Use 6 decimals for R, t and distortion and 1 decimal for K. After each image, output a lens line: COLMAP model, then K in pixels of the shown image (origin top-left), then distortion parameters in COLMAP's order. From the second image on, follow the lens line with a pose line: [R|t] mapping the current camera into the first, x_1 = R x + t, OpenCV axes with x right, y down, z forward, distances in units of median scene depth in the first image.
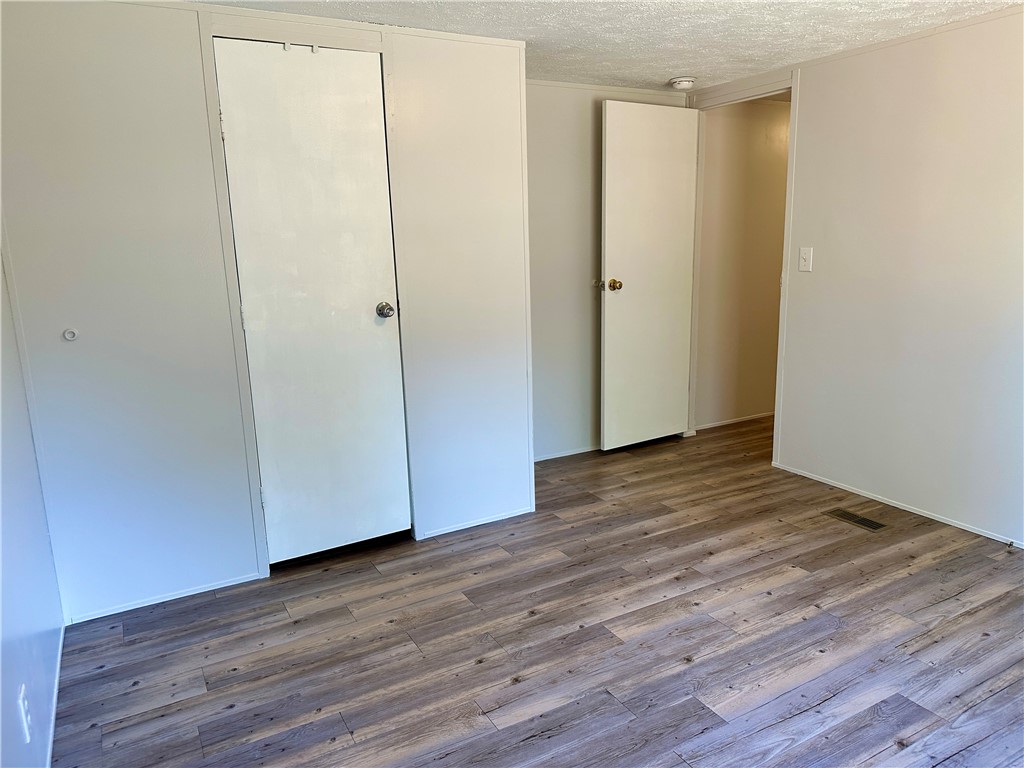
lens RADIAL K [[715.2, 0, 513.6], [0, 715.2, 383.5], [0, 0, 1]] dist [0.068266, -0.086056]
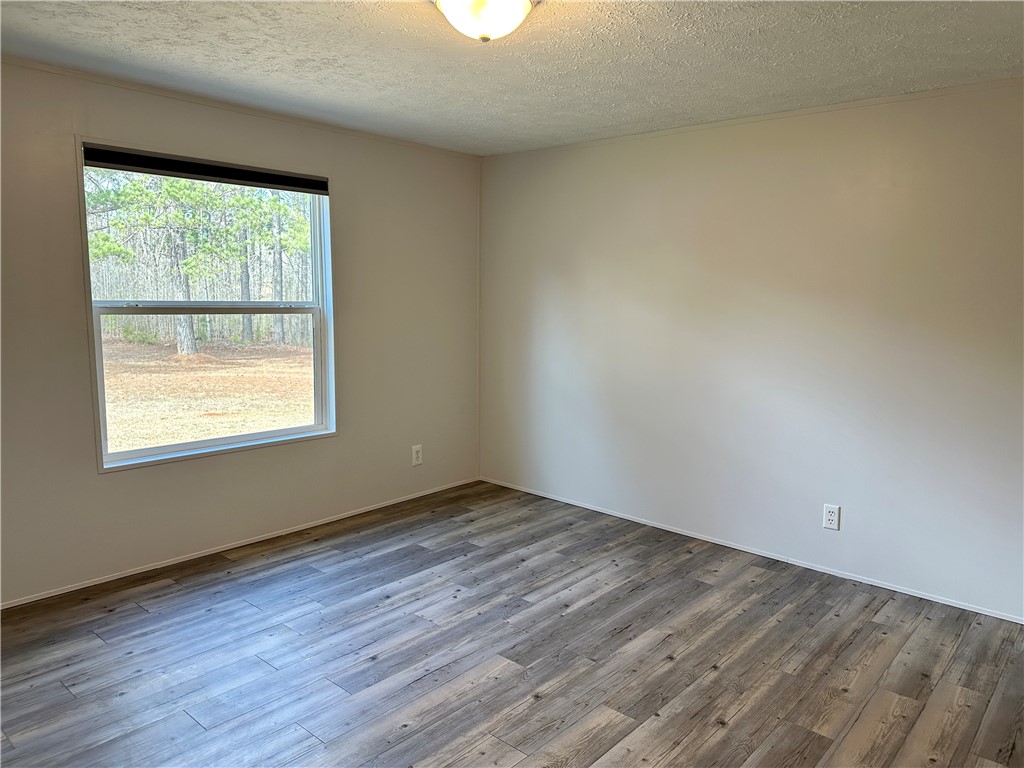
lens RADIAL K [[715.2, 0, 512.6], [0, 715.2, 384.2], [0, 0, 1]] dist [0.068266, -0.086056]
pose [[-0.944310, 0.049273, -0.325348, 0.581141], [-0.063873, 0.942473, 0.328125, -0.360263], [0.322799, 0.330632, -0.886839, 1.739053]]
